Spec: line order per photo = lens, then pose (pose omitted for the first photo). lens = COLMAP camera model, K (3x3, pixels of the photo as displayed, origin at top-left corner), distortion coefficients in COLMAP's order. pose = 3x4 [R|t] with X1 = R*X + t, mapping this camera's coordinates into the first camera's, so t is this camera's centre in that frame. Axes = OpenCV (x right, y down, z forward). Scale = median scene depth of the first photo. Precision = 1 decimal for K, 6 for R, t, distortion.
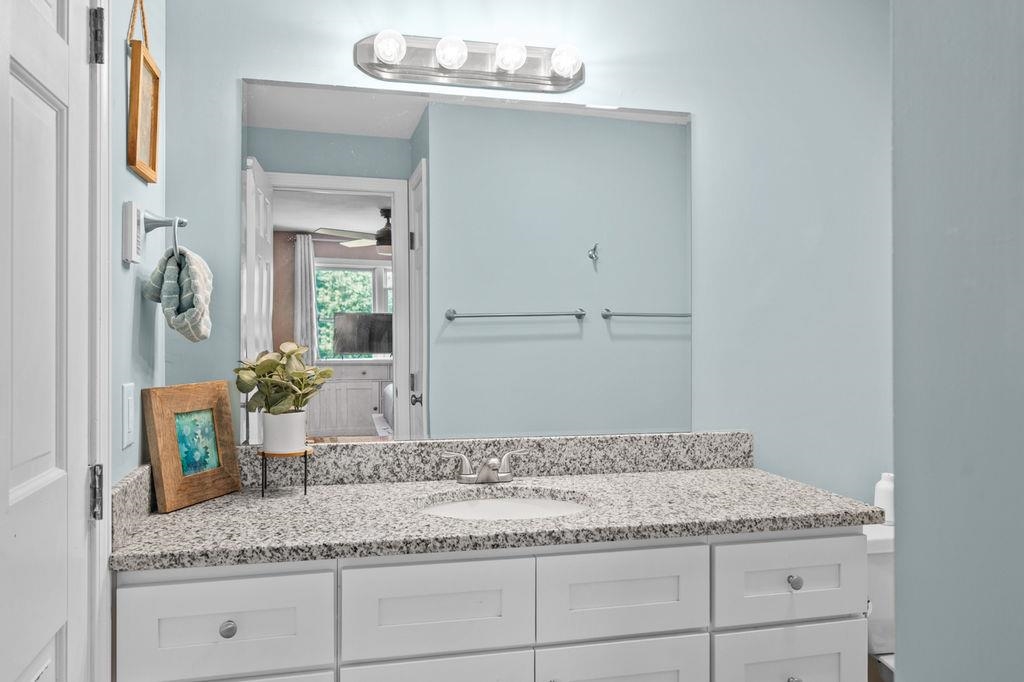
lens RADIAL K [[724.0, 0, 509.1], [0, 724.0, 336.6], [0, 0, 1]] dist [-0.001862, -0.000157]
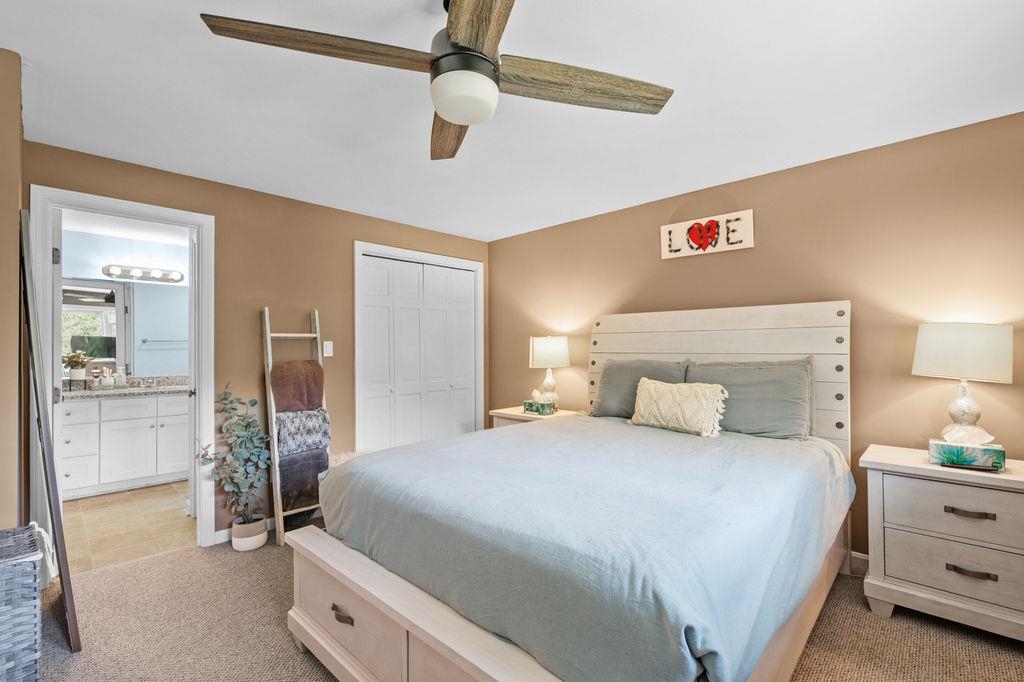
lens RADIAL K [[467.3, 0, 516.7], [0, 467.3, 342.0], [0, 0, 1]] dist [0.002160, -0.000707]
pose [[0.852906, -0.000249, 0.522064, 0.328408], [0.007662, 0.999898, -0.012041, 0.011603], [-0.522008, 0.014270, 0.852821, -2.052497]]
